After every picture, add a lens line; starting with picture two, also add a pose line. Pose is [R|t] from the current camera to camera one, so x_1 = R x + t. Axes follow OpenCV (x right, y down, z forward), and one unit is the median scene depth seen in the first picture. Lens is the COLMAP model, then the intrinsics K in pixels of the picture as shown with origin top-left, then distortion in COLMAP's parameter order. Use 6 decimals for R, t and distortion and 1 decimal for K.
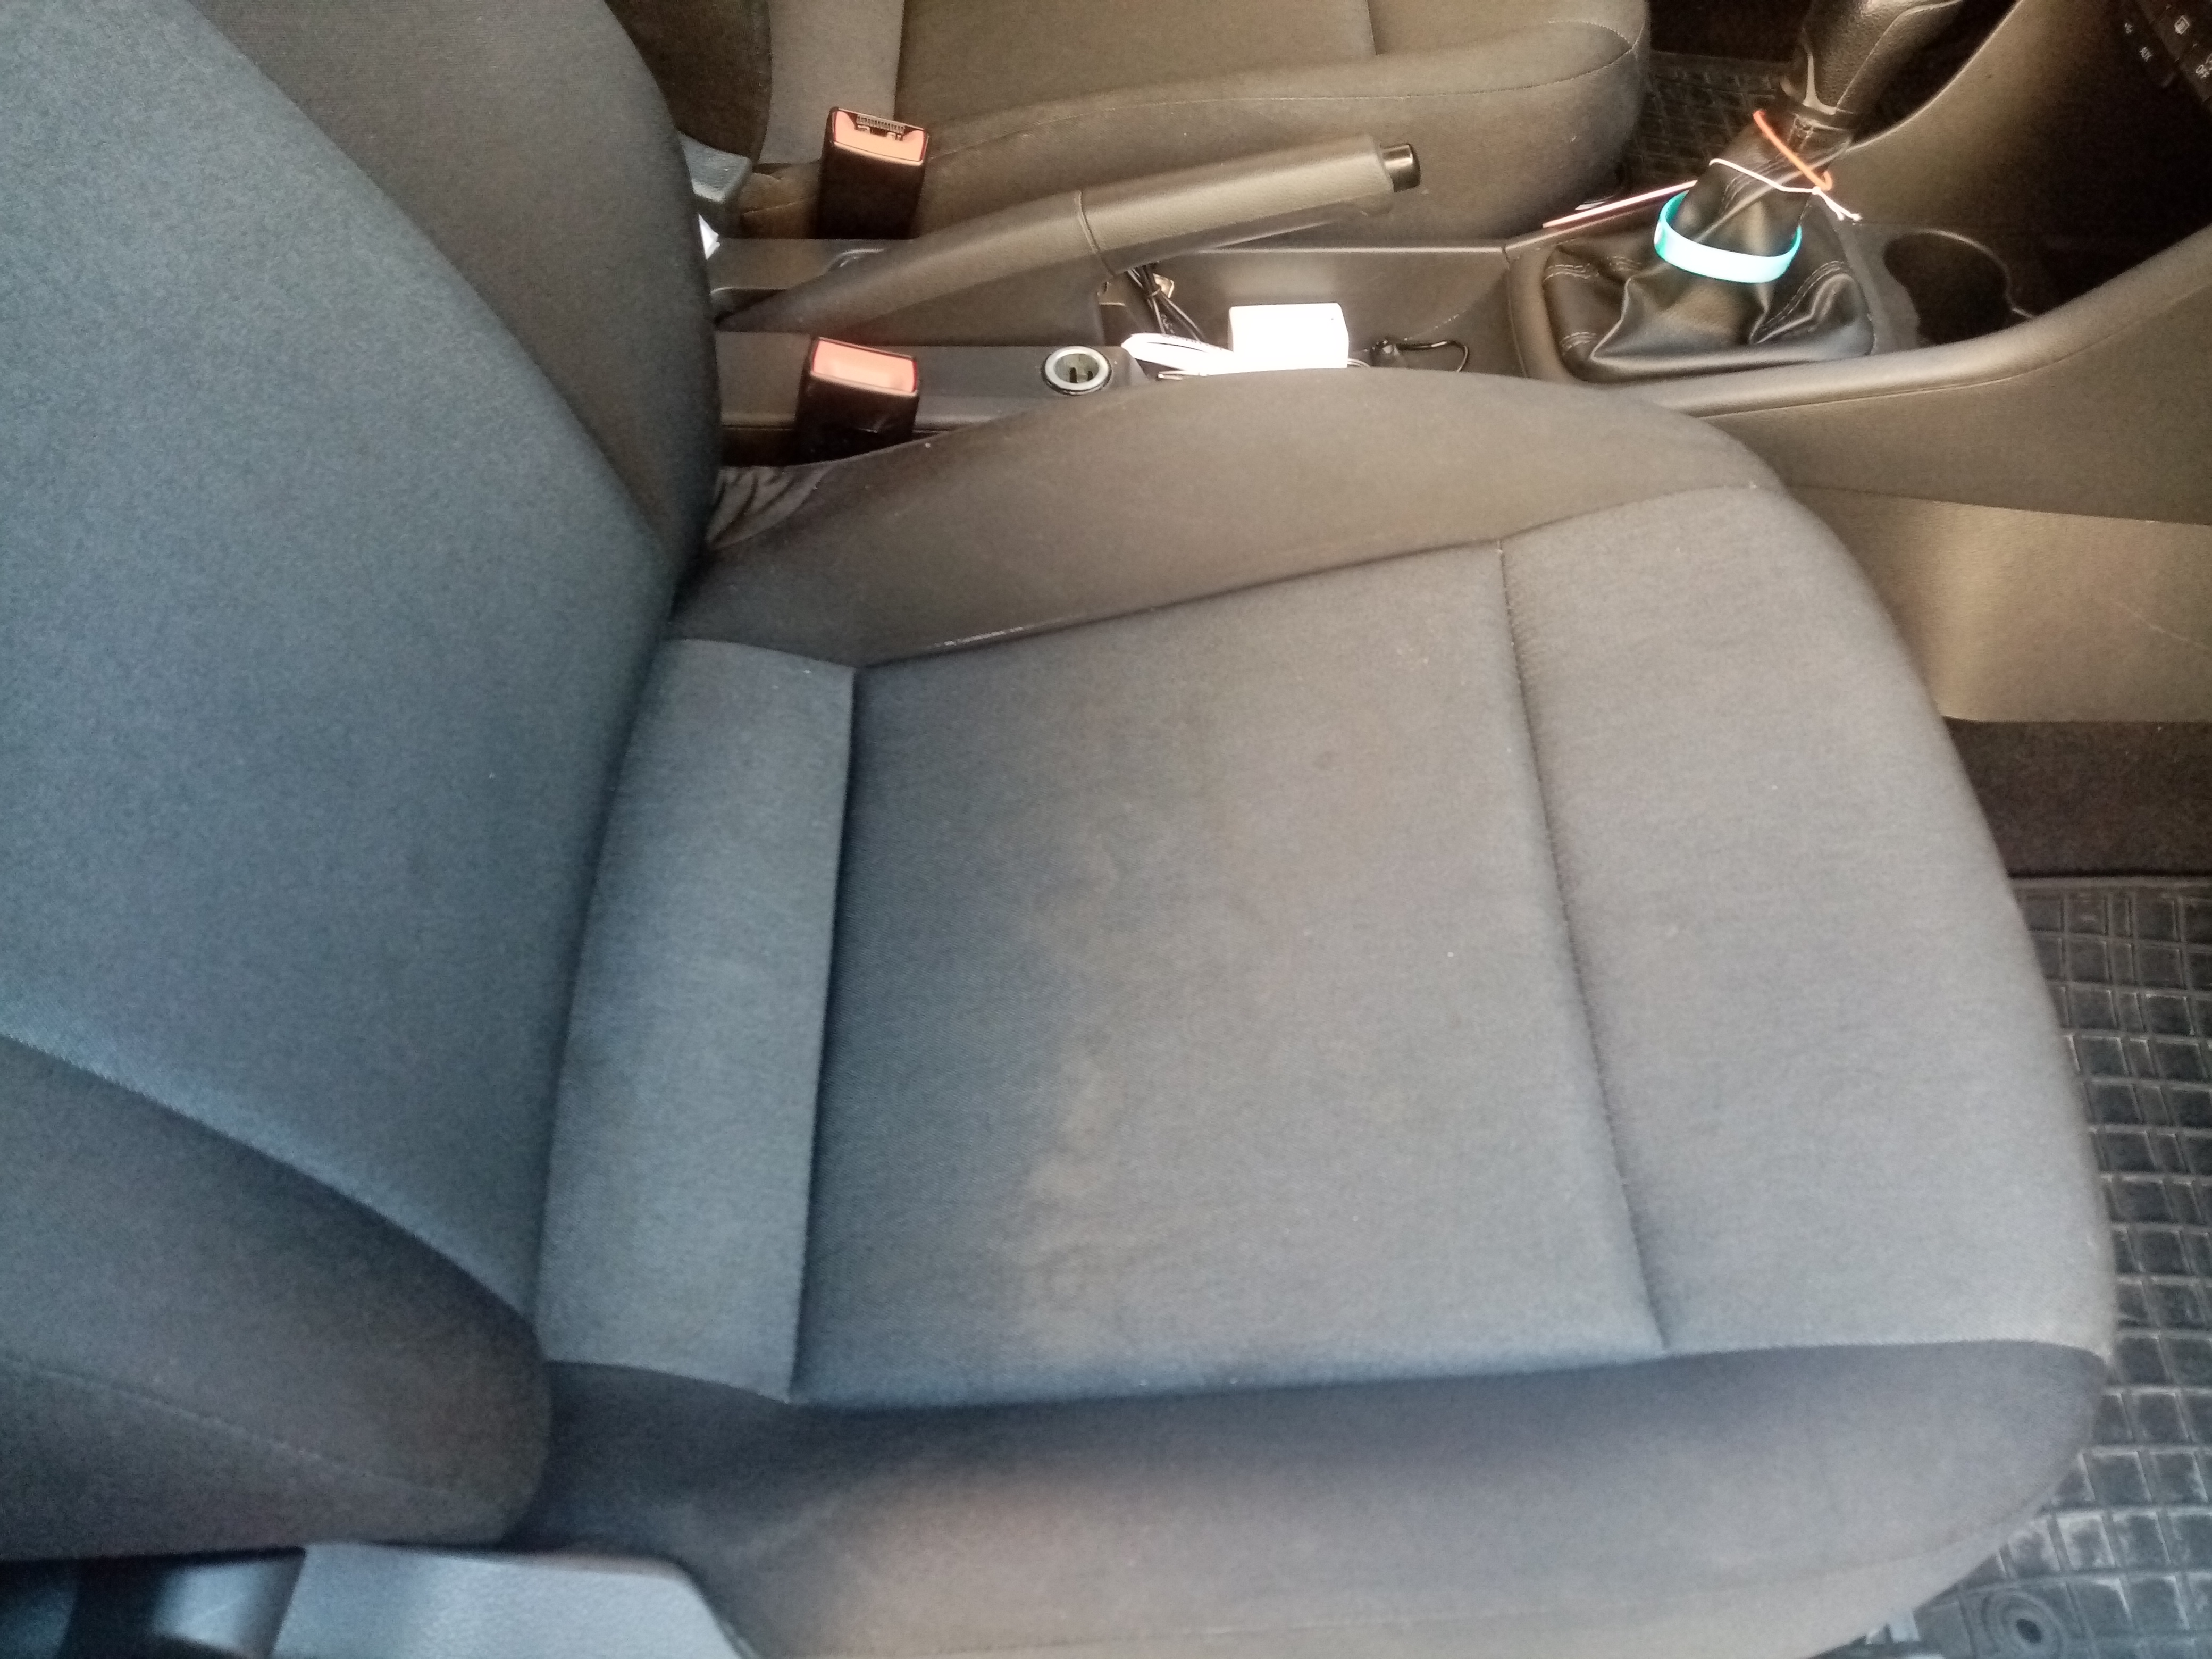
lens RADIAL K [[1806.4, 0, 1117.5], [0, 1806.4, 836.1], [0, 0, 1]] dist [0.059578, -0.105480]
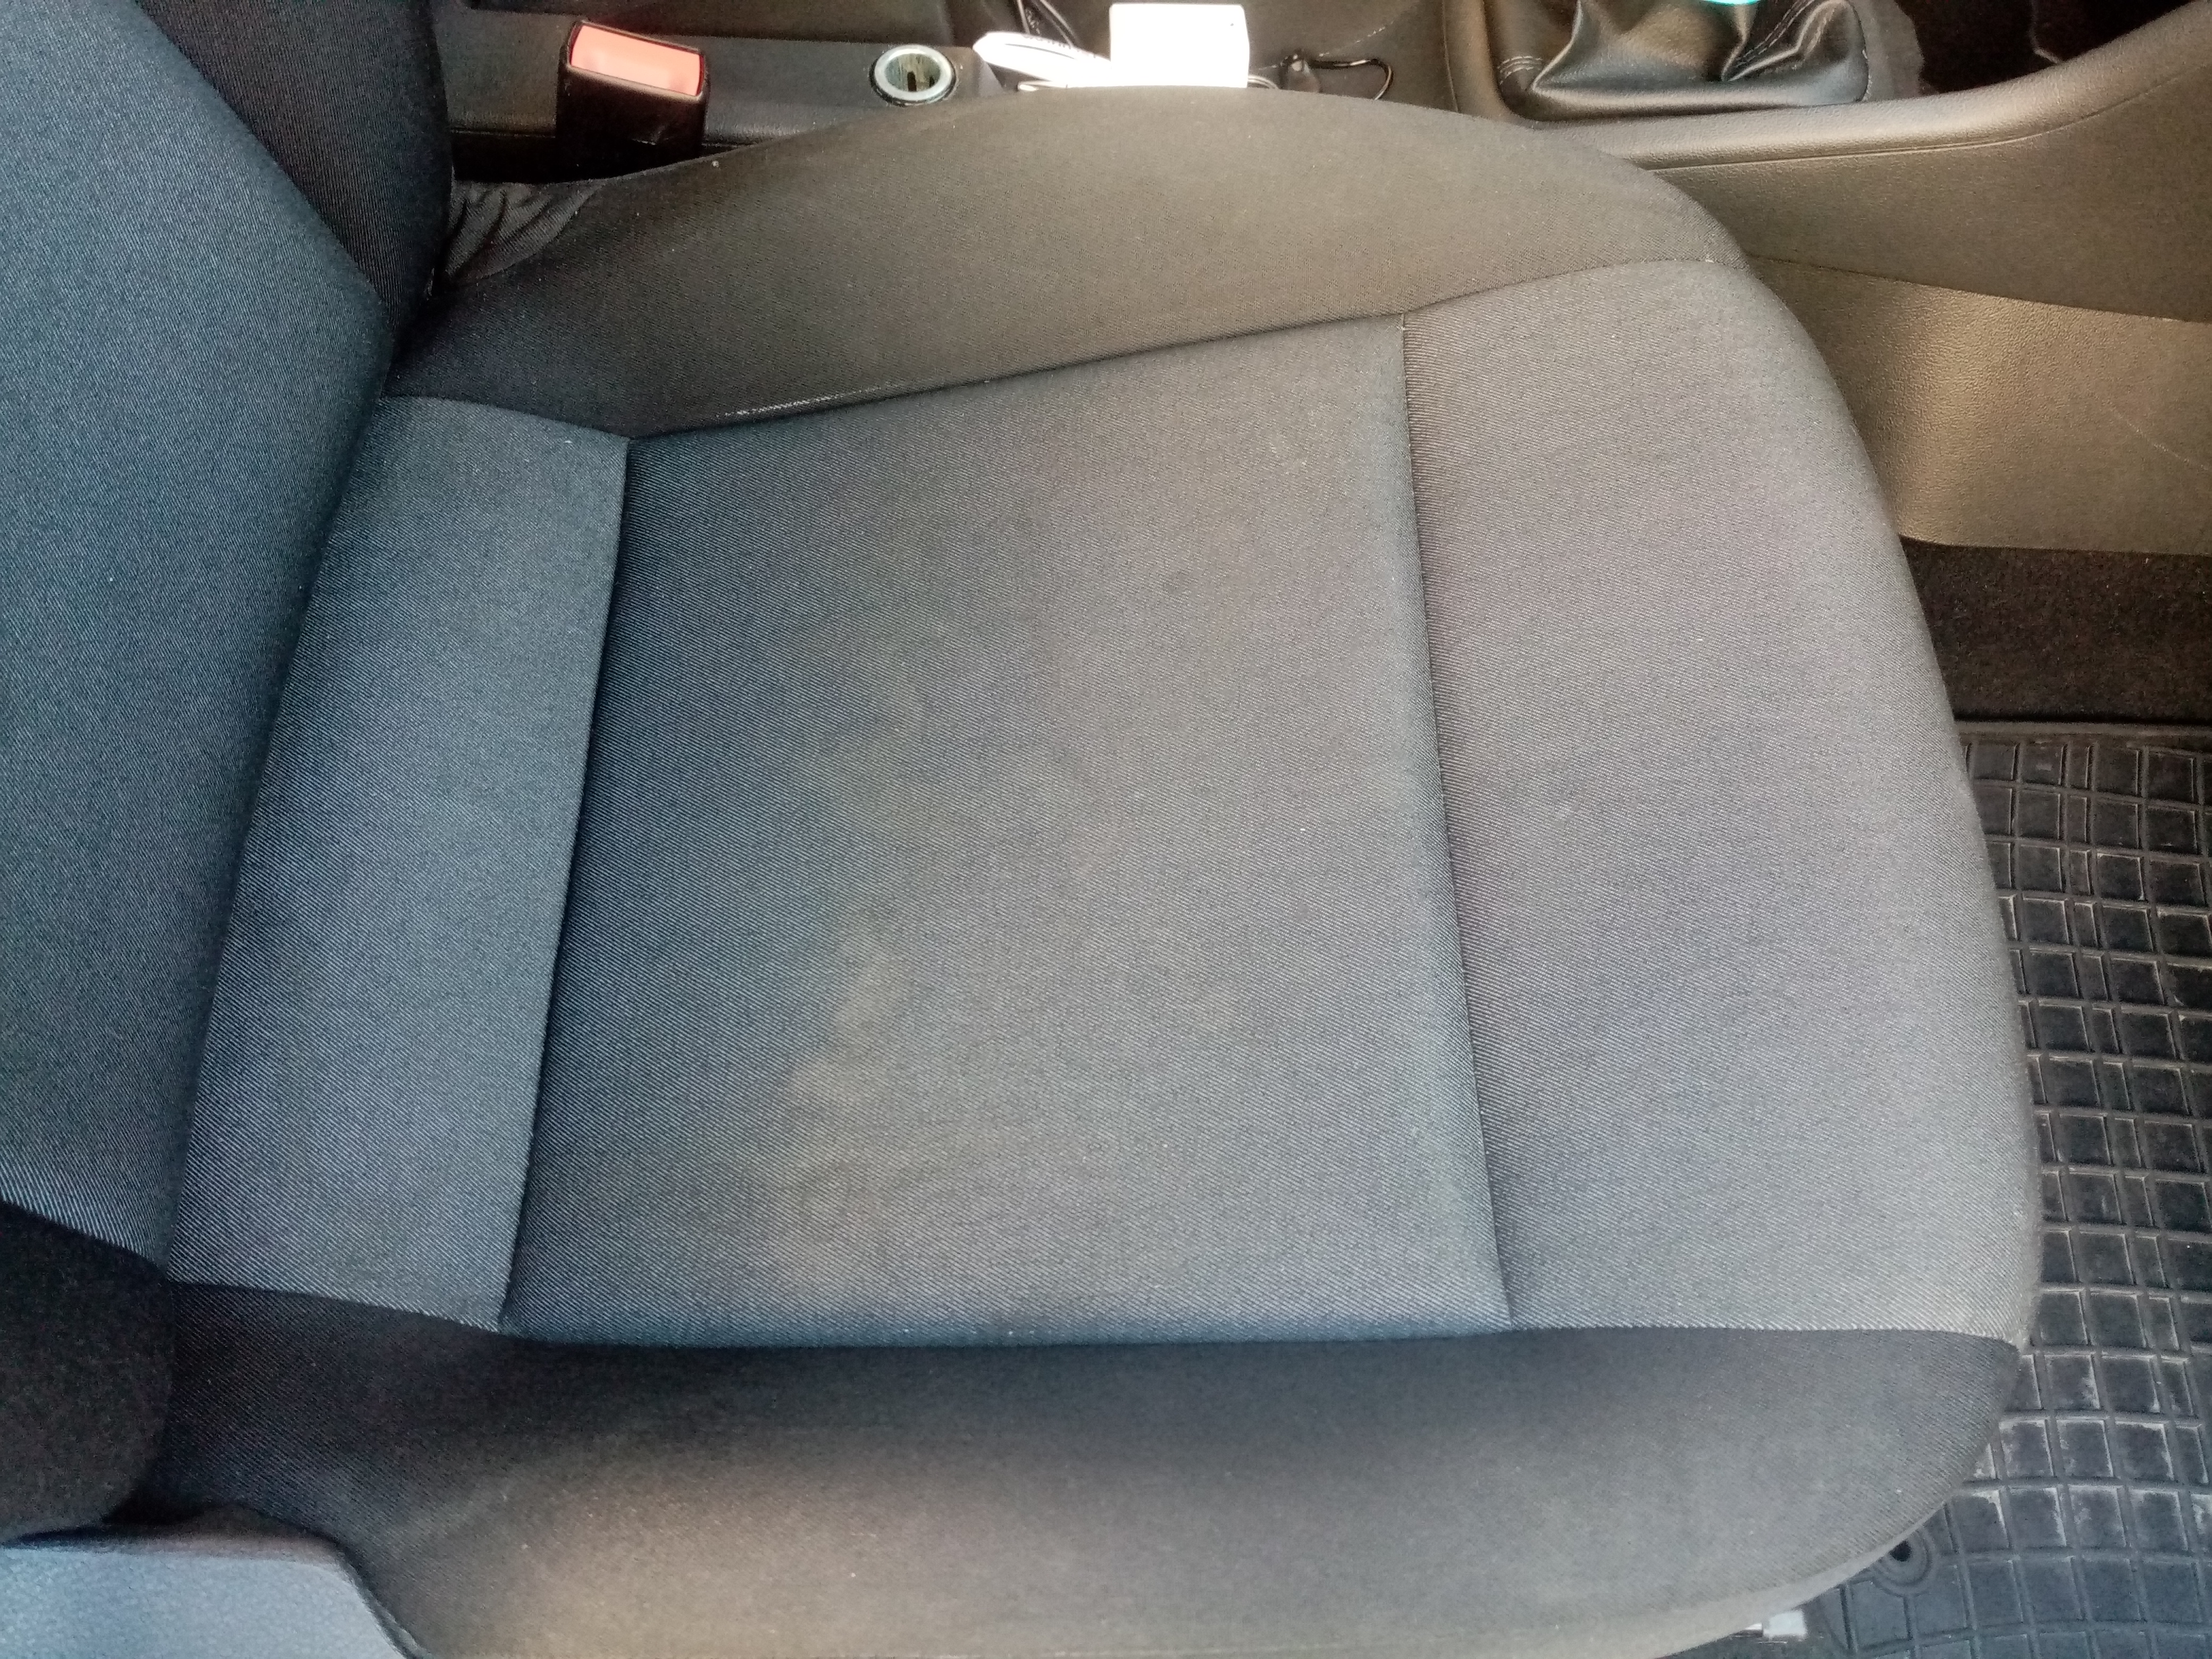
lens RADIAL K [[1850.0, 0, 1105.2], [0, 1850.0, 858.9], [0, 0, 1]] dist [0.040264, -0.097348]
pose [[0.999040, 0.030921, 0.031022, 0.055844], [-0.035125, 0.988711, 0.145660, -0.035913], [-0.026167, -0.146610, 0.988848, 0.128638]]
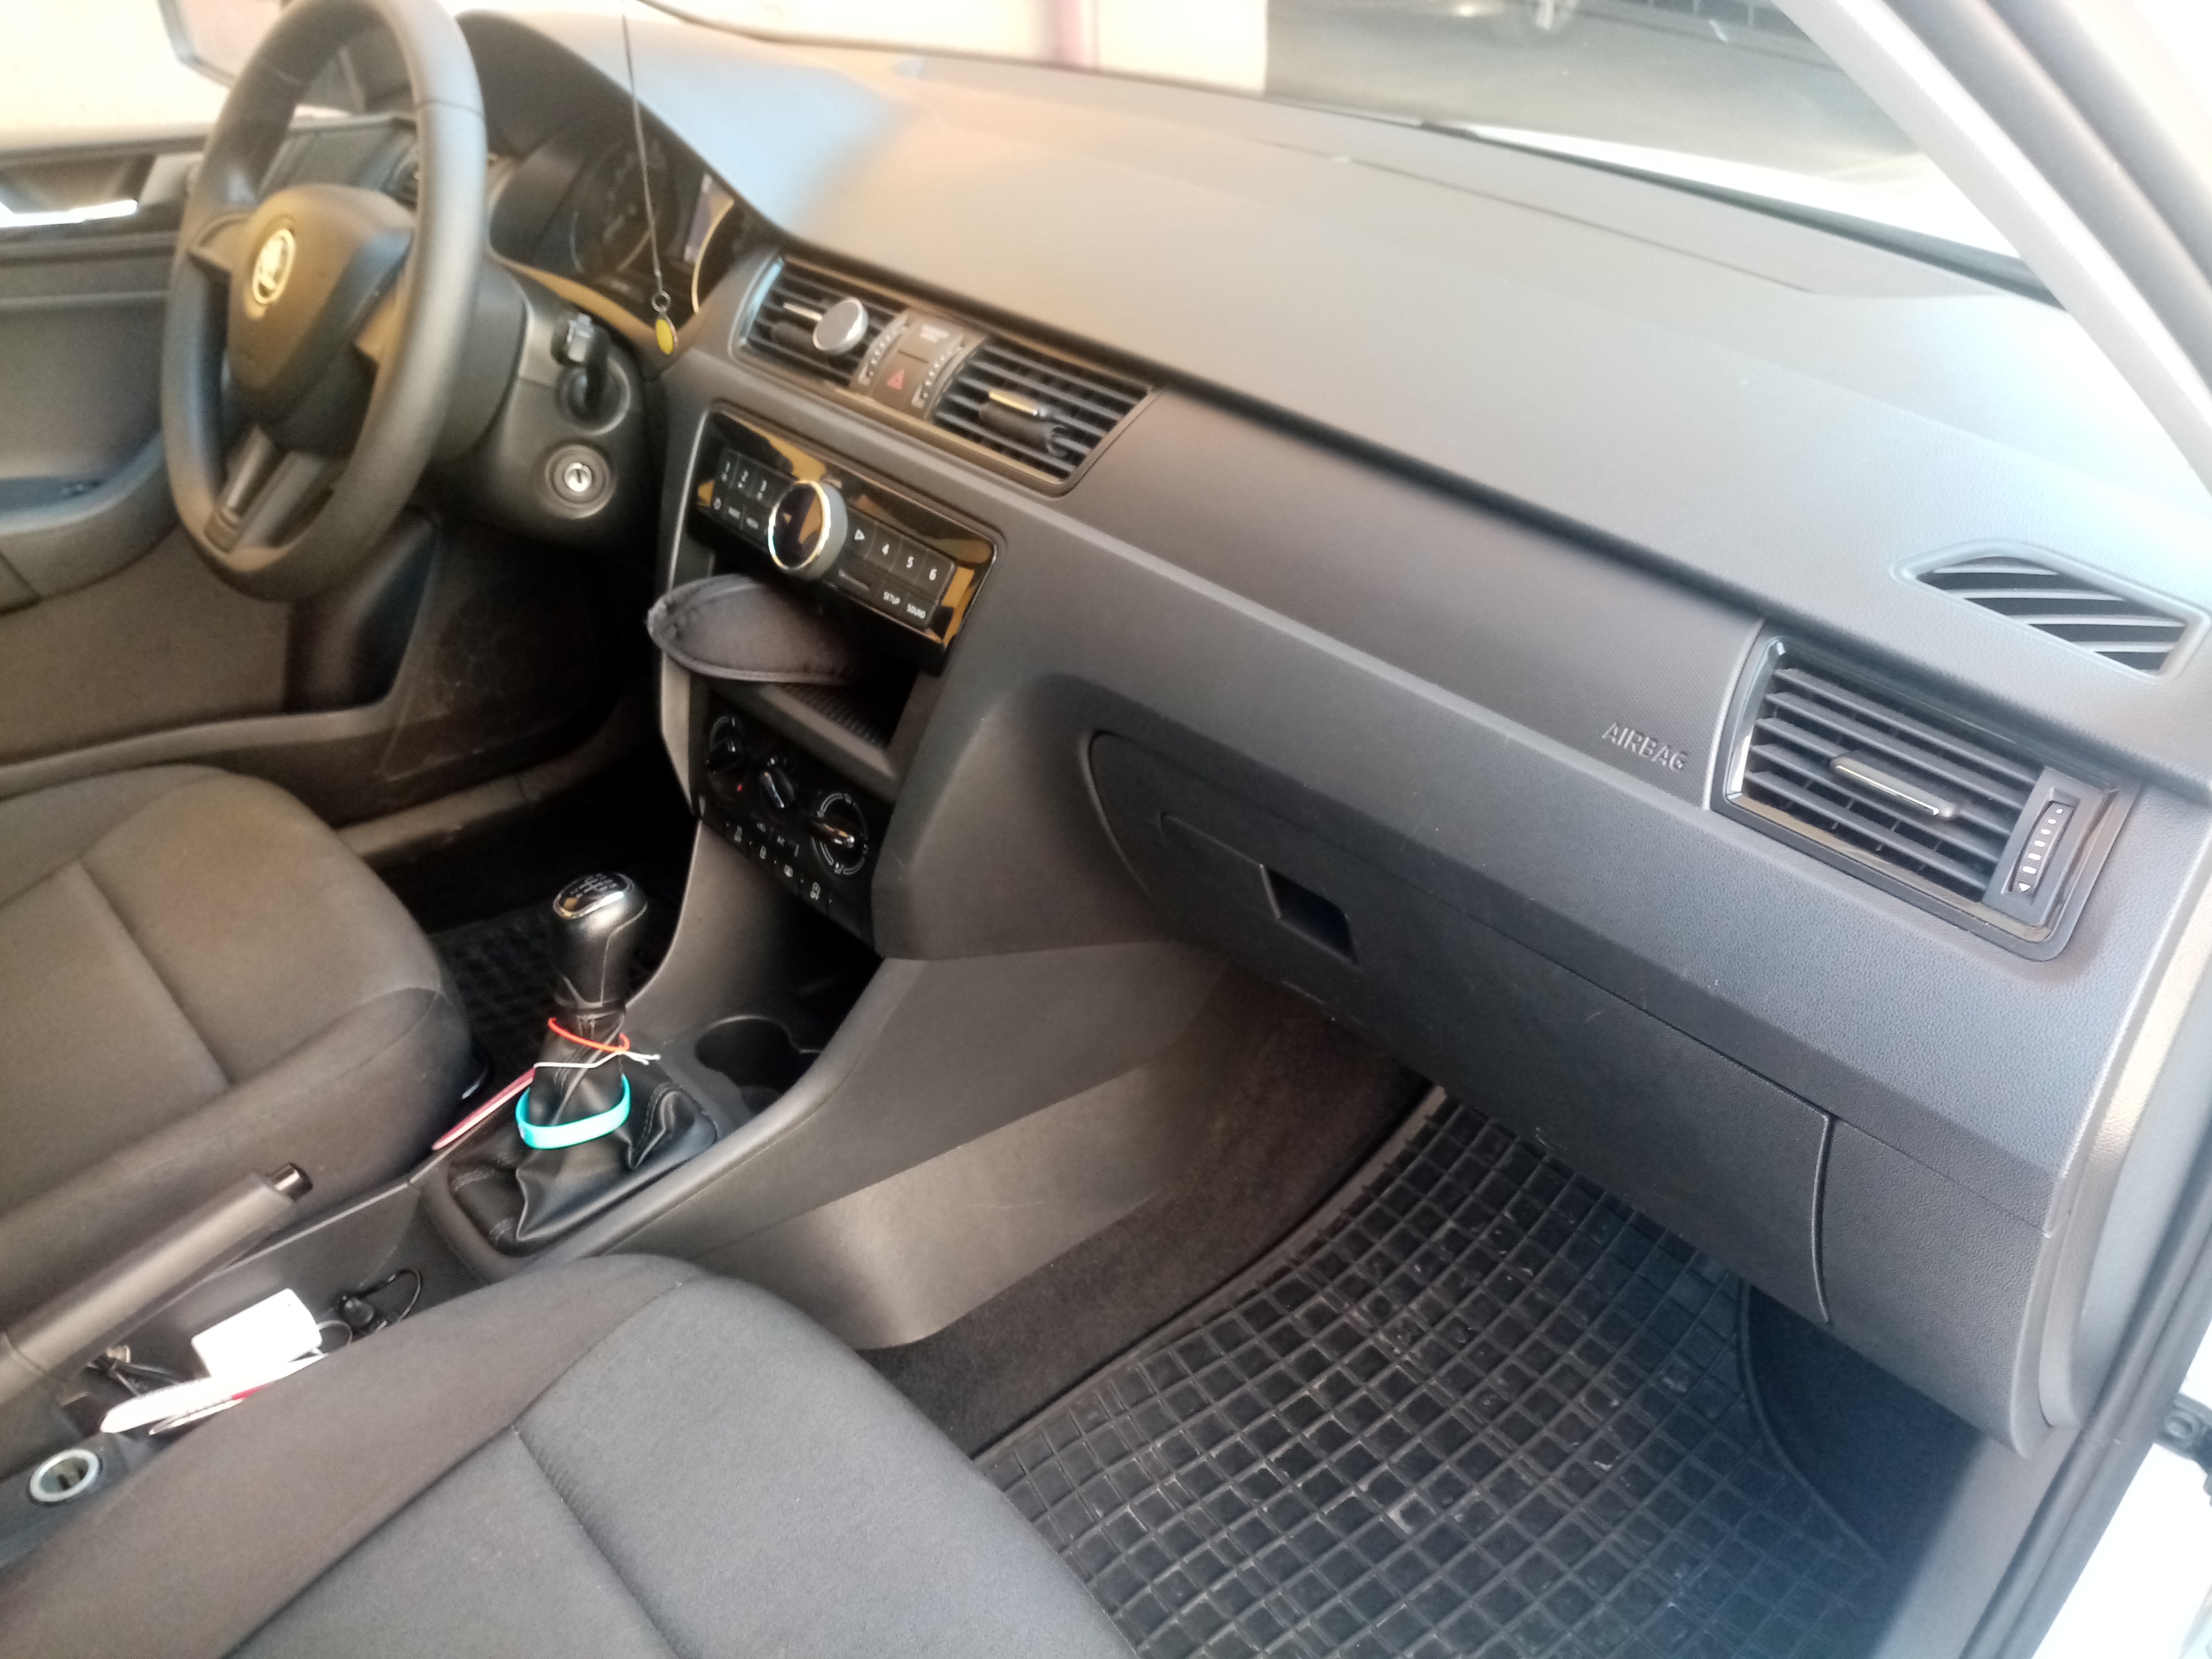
lens RADIAL K [[1786.9, 0, 1118.8], [0, 1786.9, 850.2], [0, 0, 1]] dist [0.040197, -0.068689]
pose [[0.760069, -0.358366, 0.542096, 0.008537], [0.531549, 0.822738, -0.201389, -0.023964], [-0.373832, 0.441220, 0.815827, -0.273733]]
